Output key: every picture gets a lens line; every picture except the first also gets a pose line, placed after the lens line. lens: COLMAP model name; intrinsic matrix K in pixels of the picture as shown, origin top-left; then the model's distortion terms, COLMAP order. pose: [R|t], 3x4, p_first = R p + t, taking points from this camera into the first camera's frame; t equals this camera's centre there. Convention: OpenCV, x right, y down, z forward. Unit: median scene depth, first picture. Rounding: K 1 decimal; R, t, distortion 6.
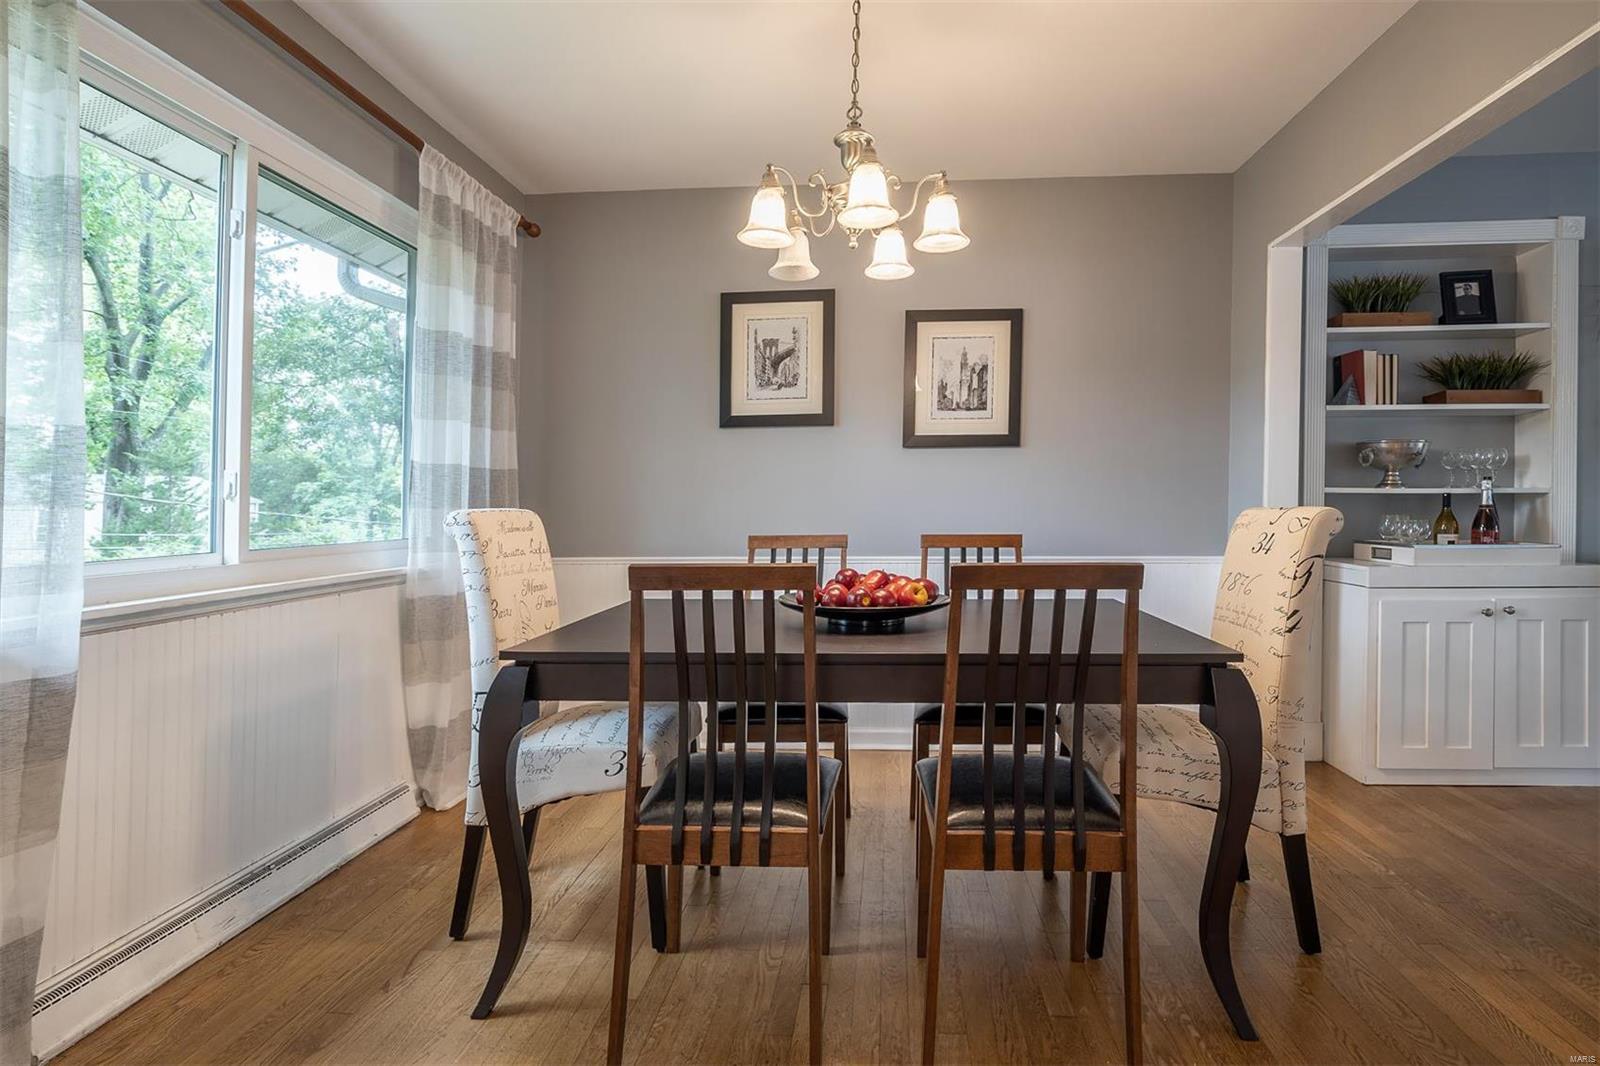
lens RADIAL K [[775.0, 0, 844.9], [0, 775.0, 494.2], [0, 0, 1]] dist [0.000563, -0.000538]
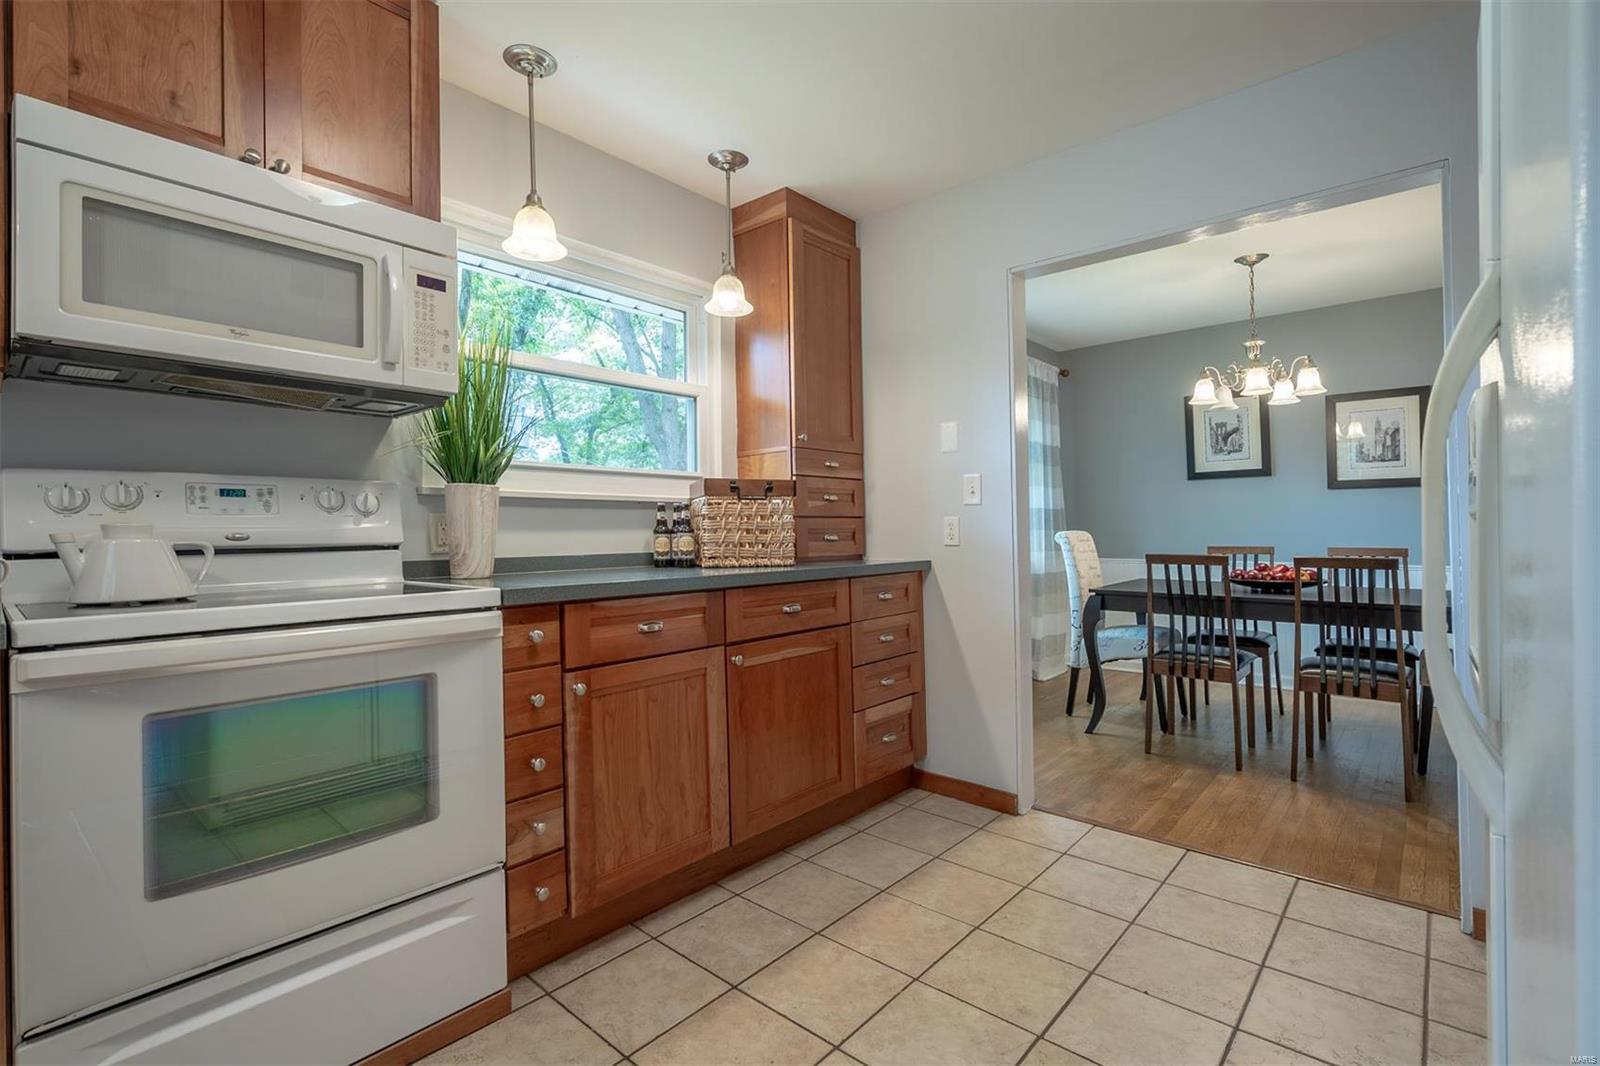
lens RADIAL K [[730.5, 0, 803.0], [0, 730.5, 513.6], [0, 0, 1]] dist [-0.005440, 0.002228]
pose [[0.797052, -0.017533, -0.603656, 0.117731], [0.012608, 0.999844, -0.012393, -0.010267], [0.603779, 0.002267, 0.797149, -0.692661]]
